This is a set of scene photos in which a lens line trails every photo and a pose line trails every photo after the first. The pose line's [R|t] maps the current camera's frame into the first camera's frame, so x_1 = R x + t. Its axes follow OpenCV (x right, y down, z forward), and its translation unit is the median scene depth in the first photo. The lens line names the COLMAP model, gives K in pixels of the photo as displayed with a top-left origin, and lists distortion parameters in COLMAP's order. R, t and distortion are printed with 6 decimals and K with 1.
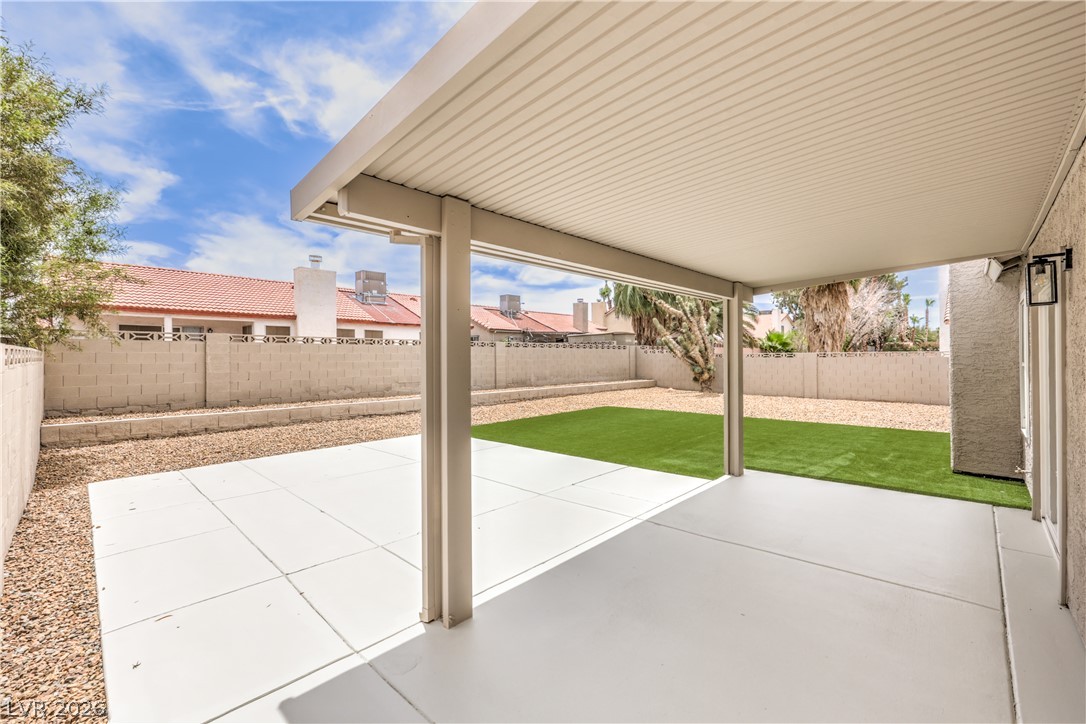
lens RADIAL K [[445.7, 0, 558.3], [0, 445.7, 350.5], [0, 0, 1]] dist [-0.001135, -0.000254]
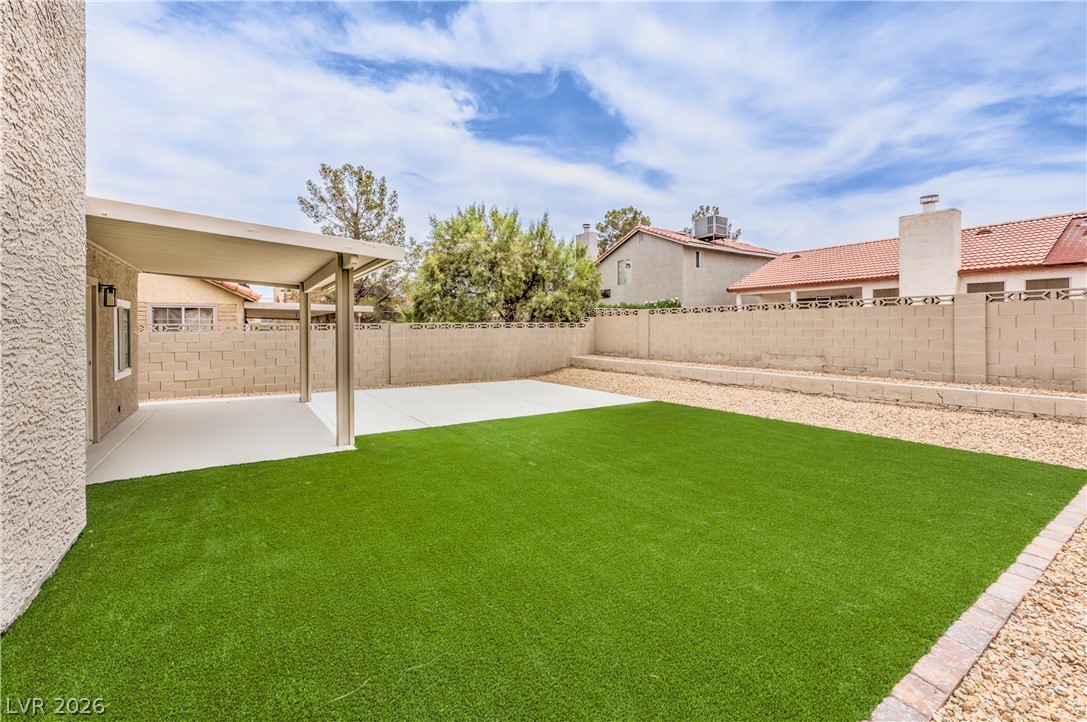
lens RADIAL K [[452.6, 0, 543.6], [0, 452.6, 307.8], [0, 0, 1]] dist [-0.000492, -0.000012]
pose [[-0.226183, -0.032502, -0.973542, 0.444467], [0.023734, 0.998963, -0.038865, 0.004712], [0.973796, -0.031897, -0.225177, 0.565611]]
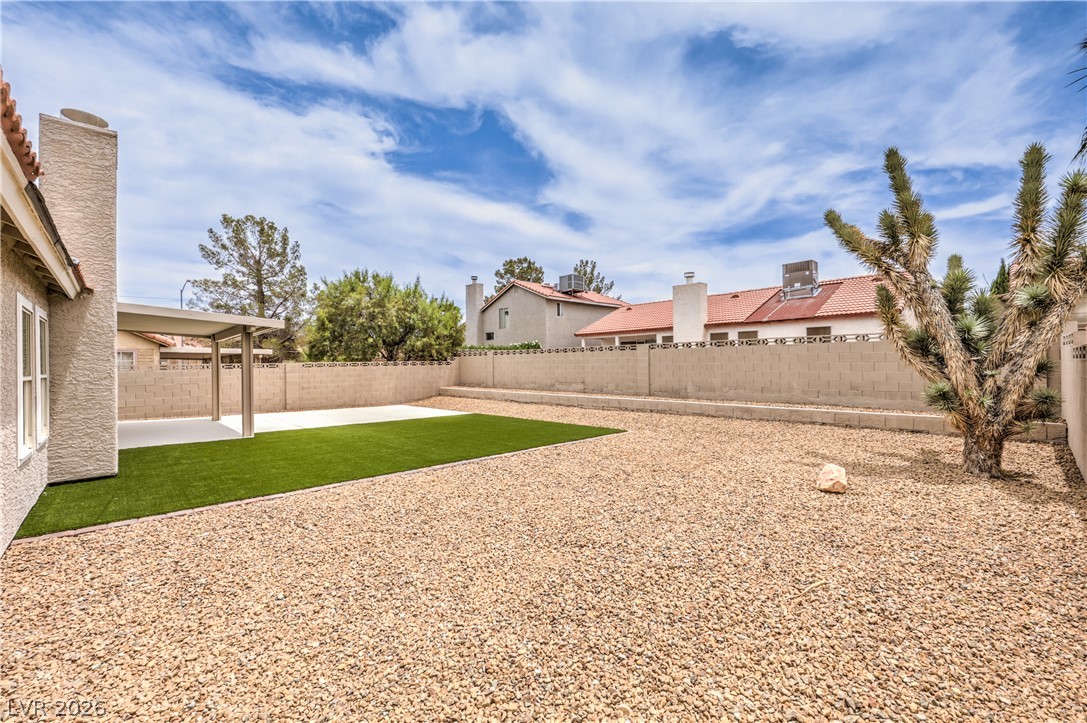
lens RADIAL K [[450.0, 0, 546.7], [0, 450.0, 339.5], [0, 0, 1]] dist [-0.000906, -0.000311]
pose [[-0.054276, -0.044227, -0.997546, 0.715222], [0.030352, 0.998484, -0.045920, 0.006107], [0.998065, -0.032769, -0.052851, 0.767444]]
